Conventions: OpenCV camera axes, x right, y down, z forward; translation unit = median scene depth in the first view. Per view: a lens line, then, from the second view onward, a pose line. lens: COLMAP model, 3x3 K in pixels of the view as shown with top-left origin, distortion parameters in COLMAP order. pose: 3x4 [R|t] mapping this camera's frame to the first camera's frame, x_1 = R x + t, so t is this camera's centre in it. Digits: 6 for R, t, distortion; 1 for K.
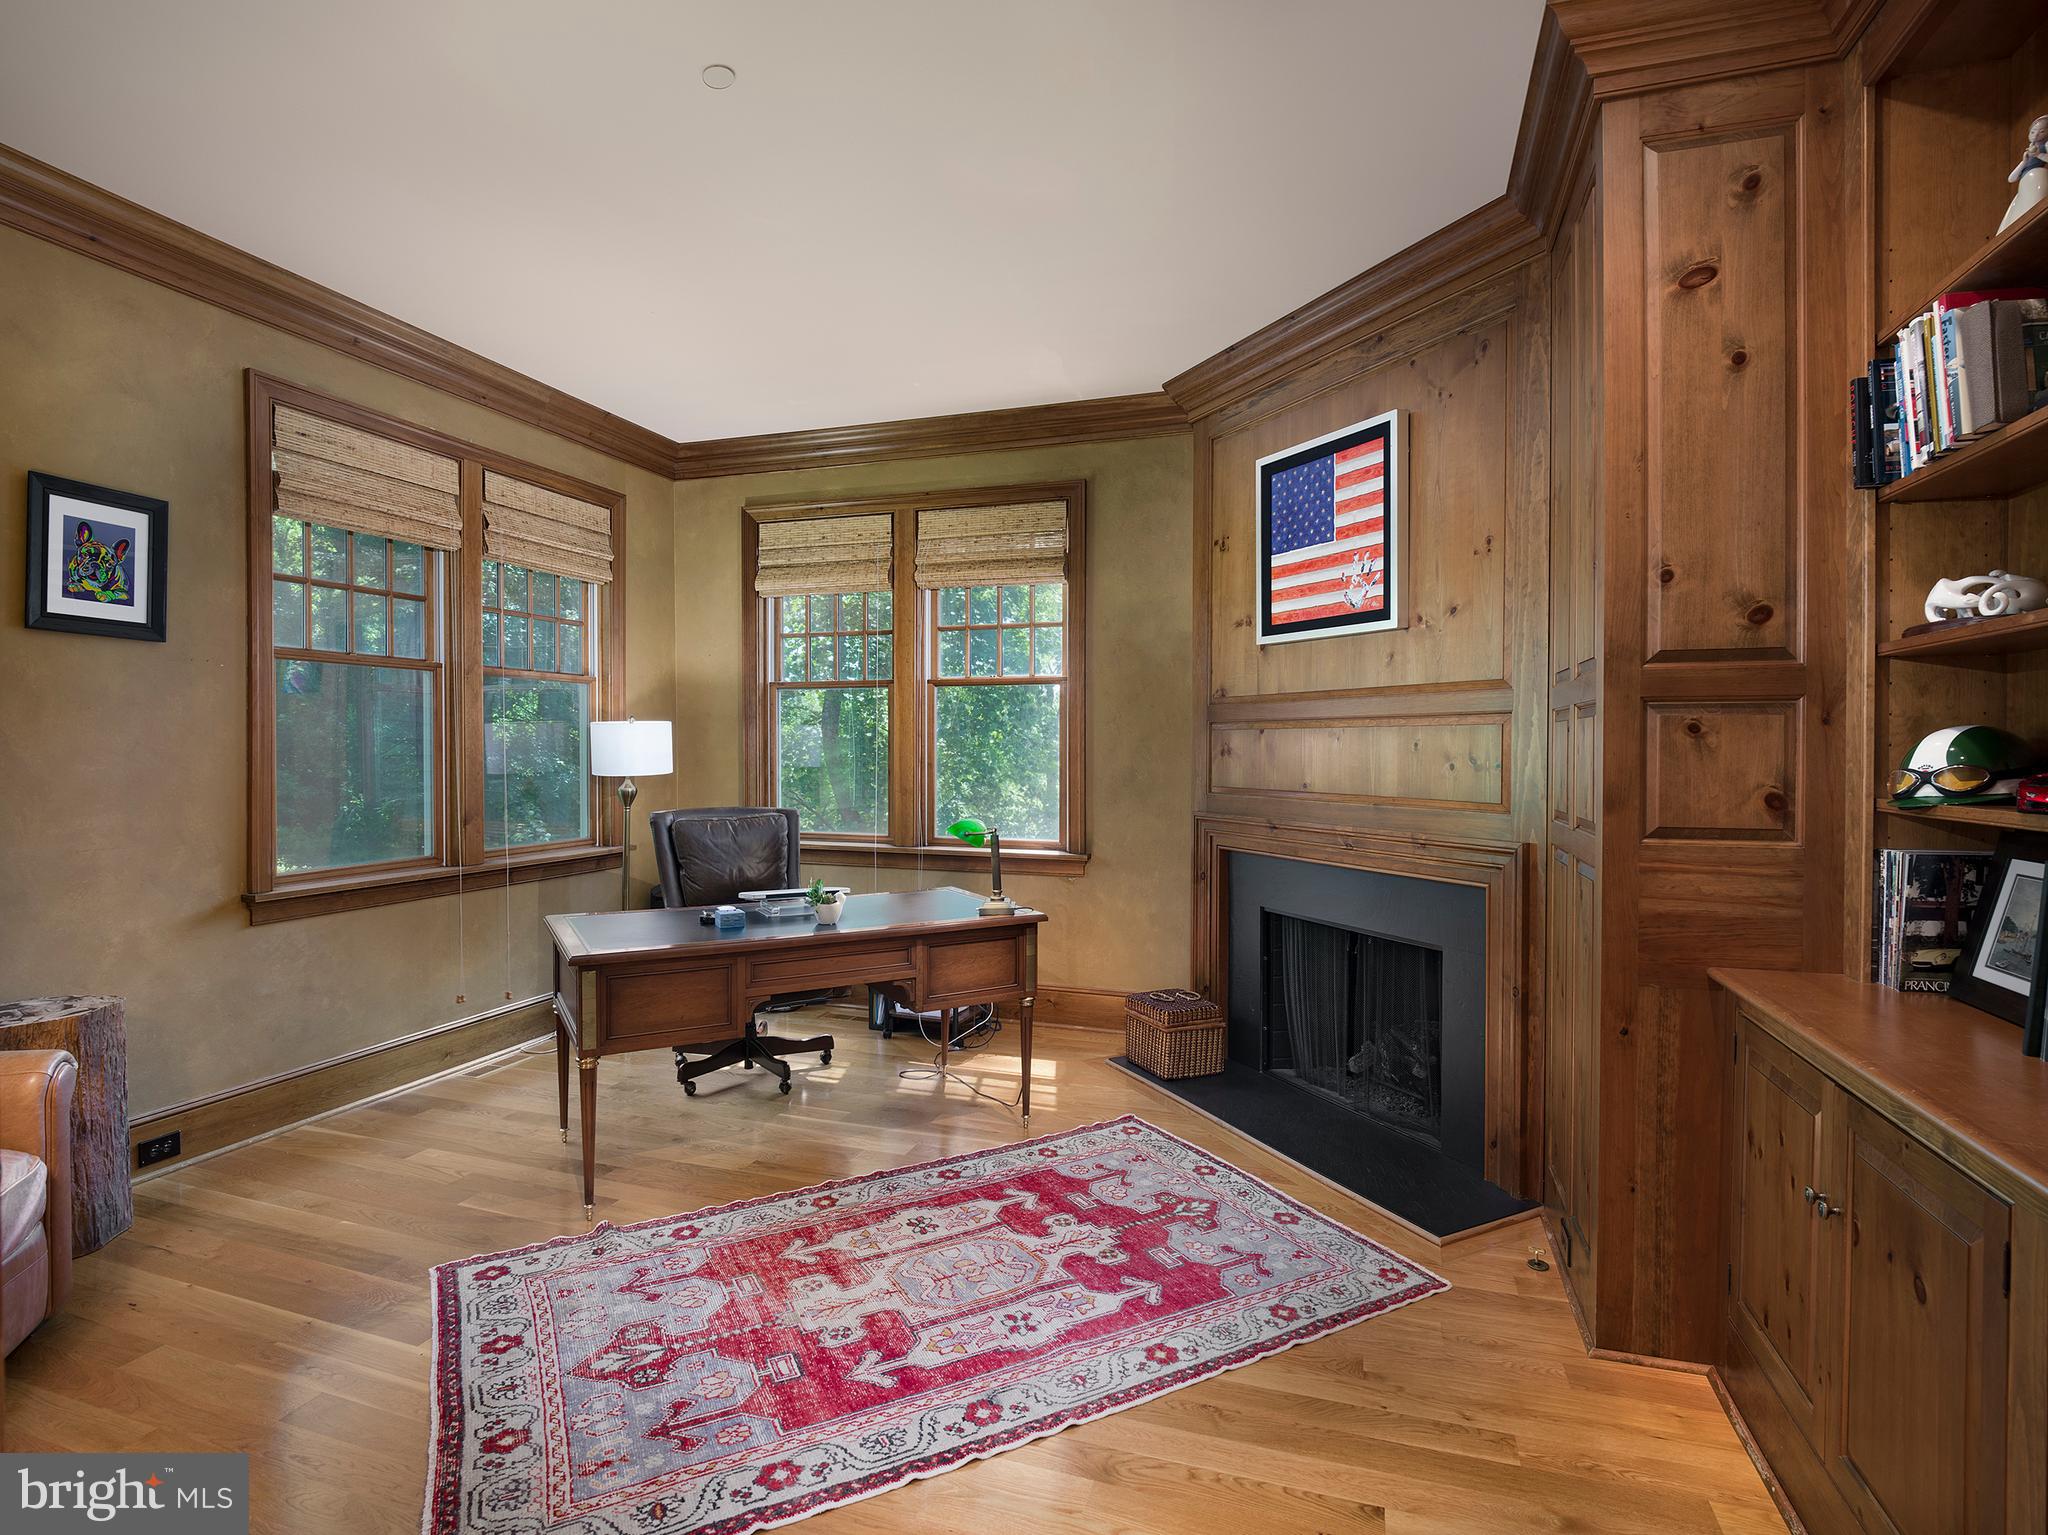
lens RADIAL K [[1032.4, 0, 995.4], [0, 1032.4, 759.7], [0, 0, 1]] dist [-0.015891, -0.002500]
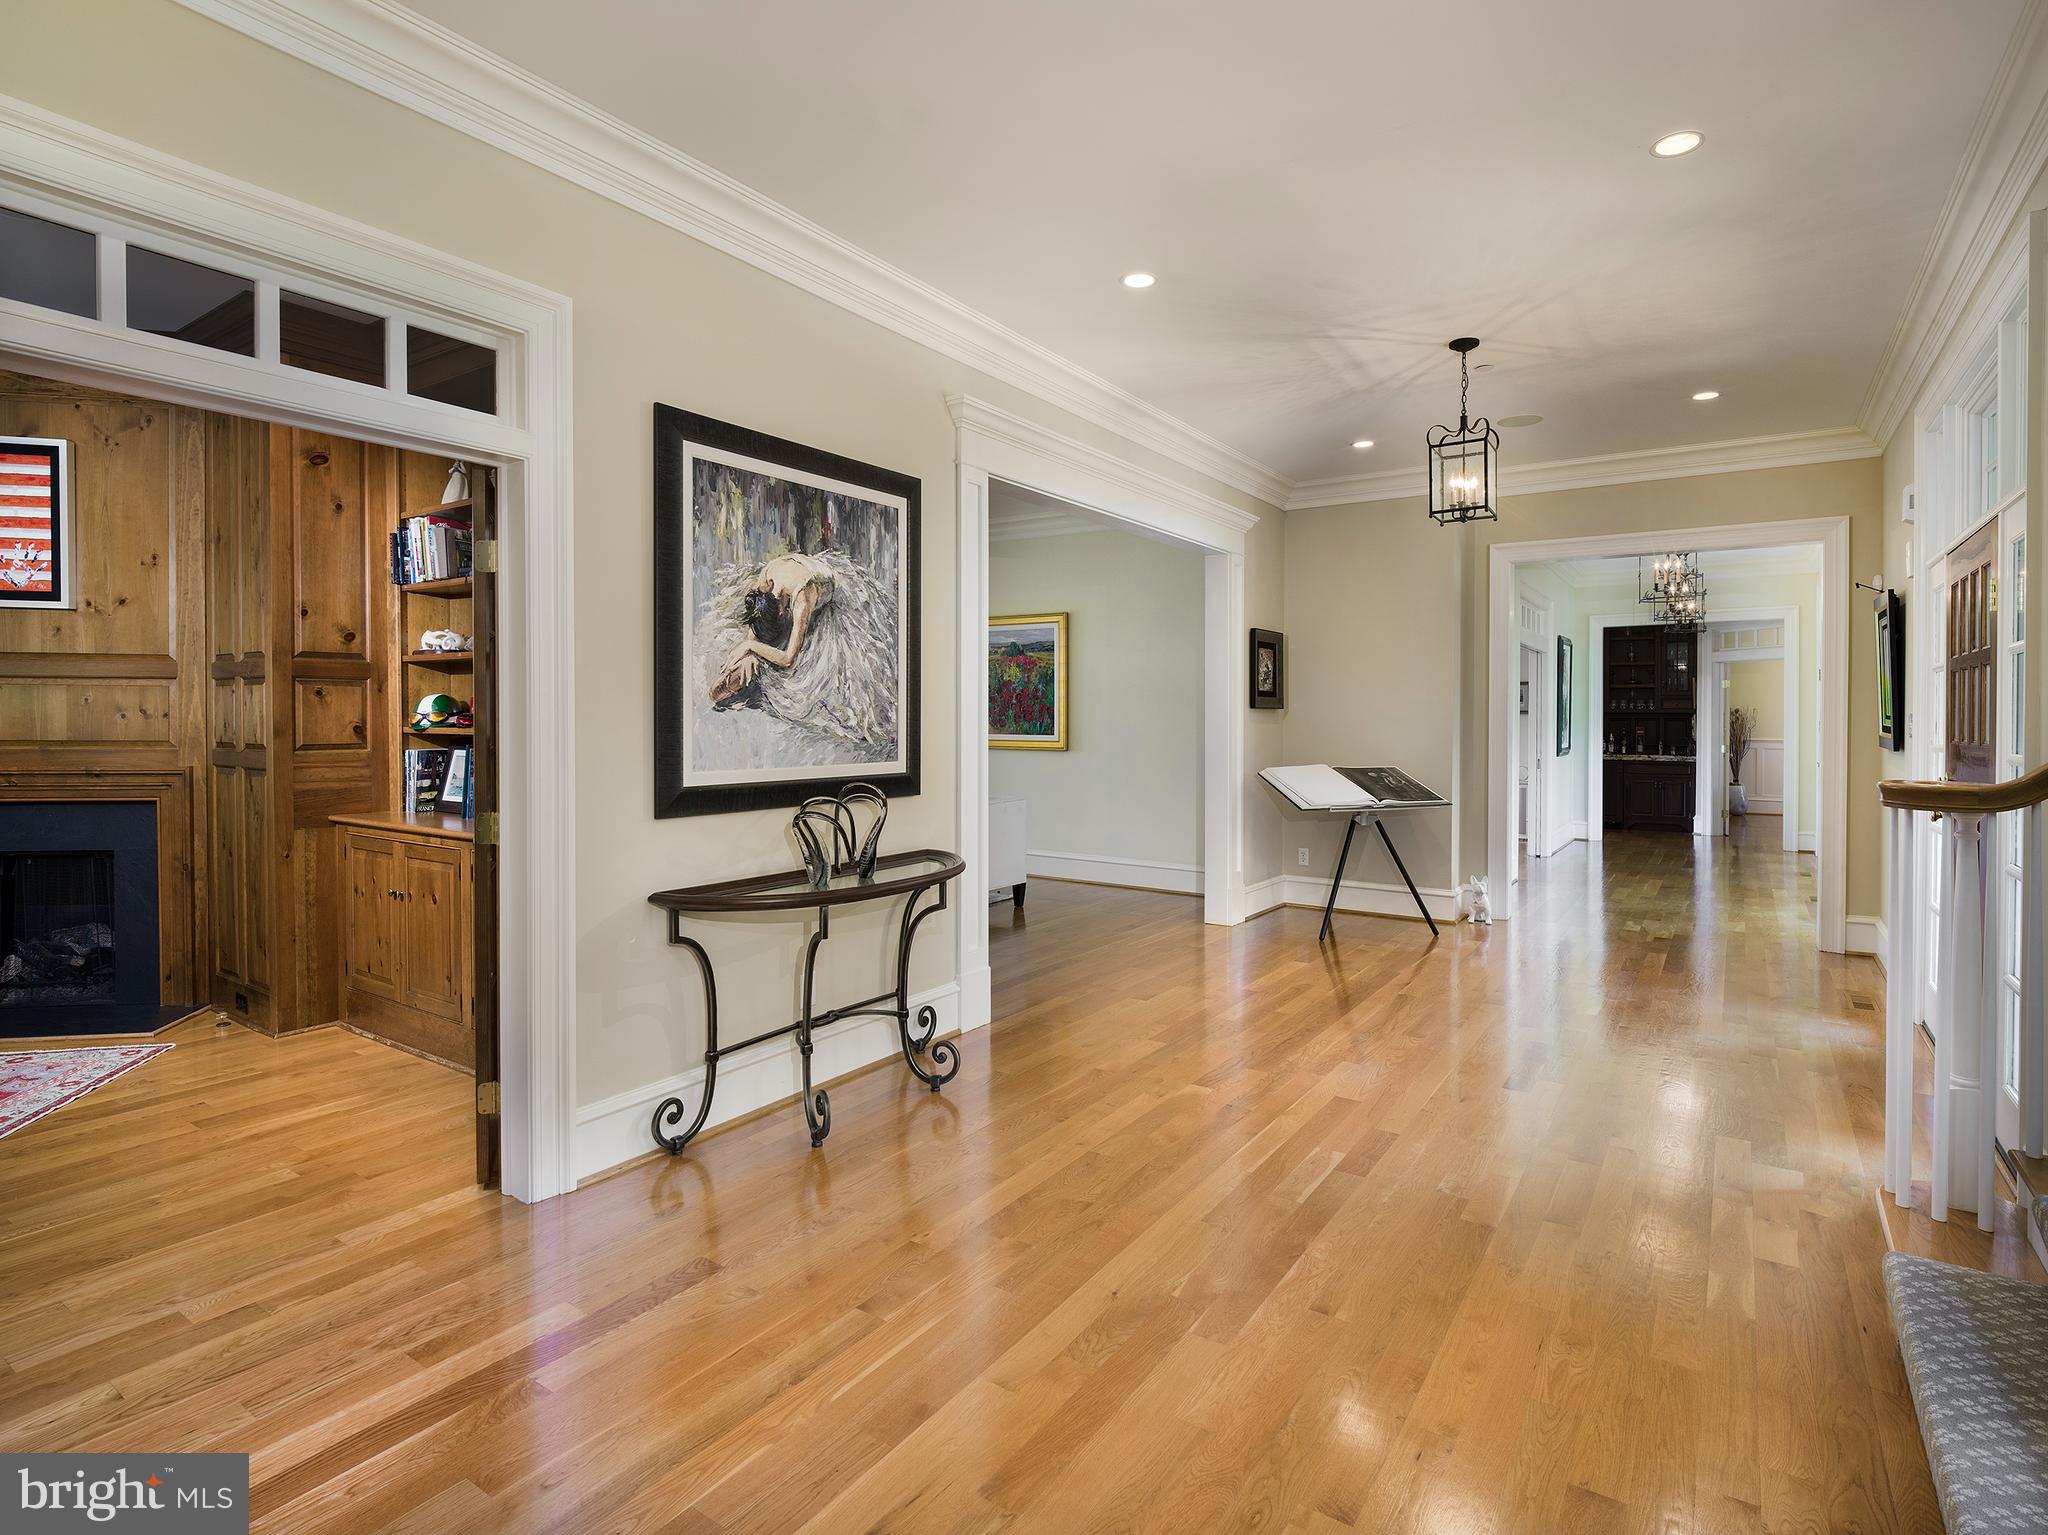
lens RADIAL K [[1032.4, 0, 995.4], [0, 1032.4, 759.7], [0, 0, 1]] dist [-0.015891, -0.002500]
pose [[0.290569, -0.037993, 0.956100, -0.810438], [0.001686, 0.999230, 0.039194, 0.022378], [-0.956853, -0.009776, 0.290409, -0.793374]]
